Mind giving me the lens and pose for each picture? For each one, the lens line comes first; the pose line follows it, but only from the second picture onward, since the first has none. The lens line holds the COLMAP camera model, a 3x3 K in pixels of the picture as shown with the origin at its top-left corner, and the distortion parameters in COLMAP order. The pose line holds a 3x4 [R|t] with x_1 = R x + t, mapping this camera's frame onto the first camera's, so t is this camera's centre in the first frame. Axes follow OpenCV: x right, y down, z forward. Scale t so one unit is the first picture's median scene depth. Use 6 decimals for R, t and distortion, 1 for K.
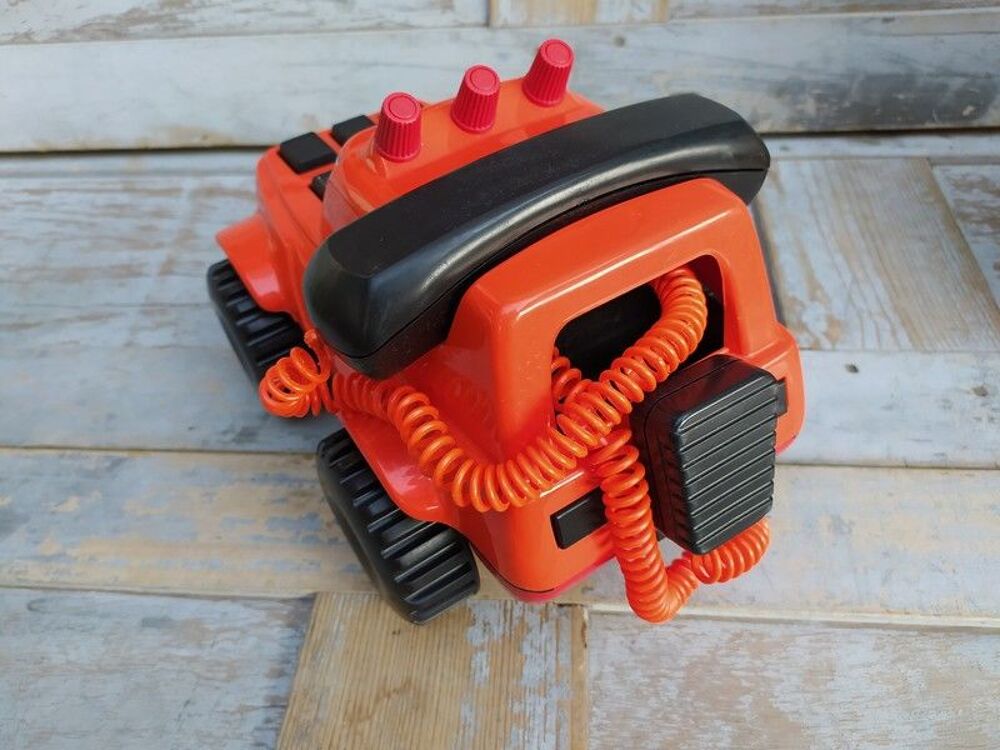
lens RADIAL K [[753.1, 0, 500.2], [0, 753.1, 385.4], [0, 0, 1]] dist [-0.010114, -0.010831]
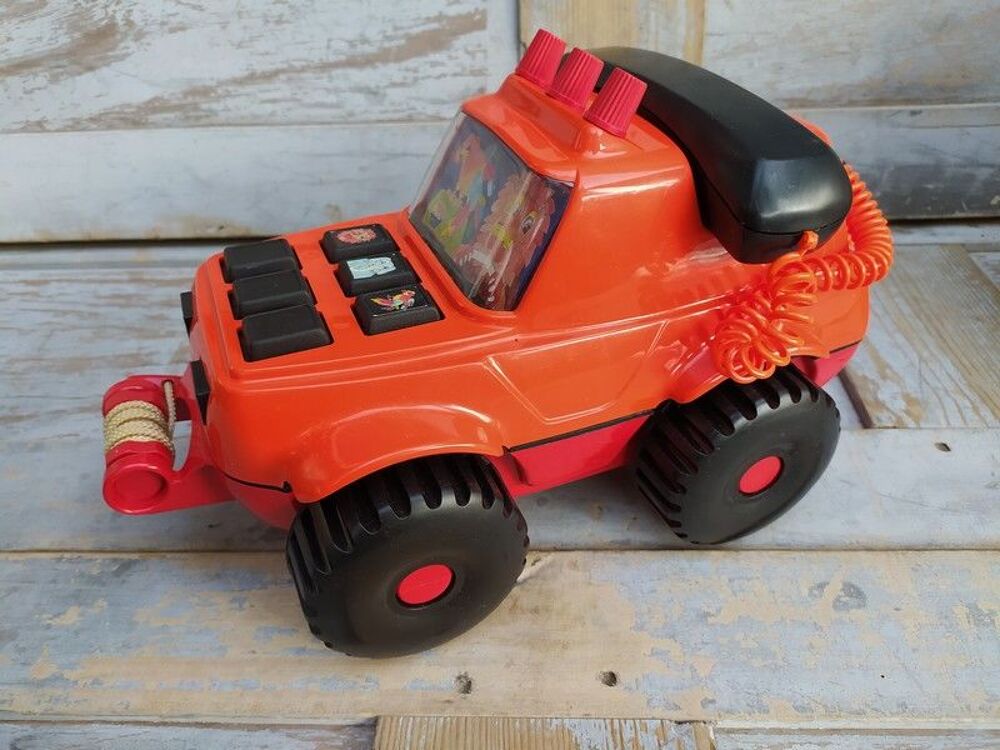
lens RADIAL K [[753.1, 0, 500.2], [0, 753.1, 385.4], [0, 0, 1]] dist [-0.010114, -0.010831]
pose [[0.998668, -0.007970, 0.050980, -0.120968], [0.016463, 0.985578, -0.168419, 0.048171], [-0.048902, 0.169034, 0.984396, 0.101418]]
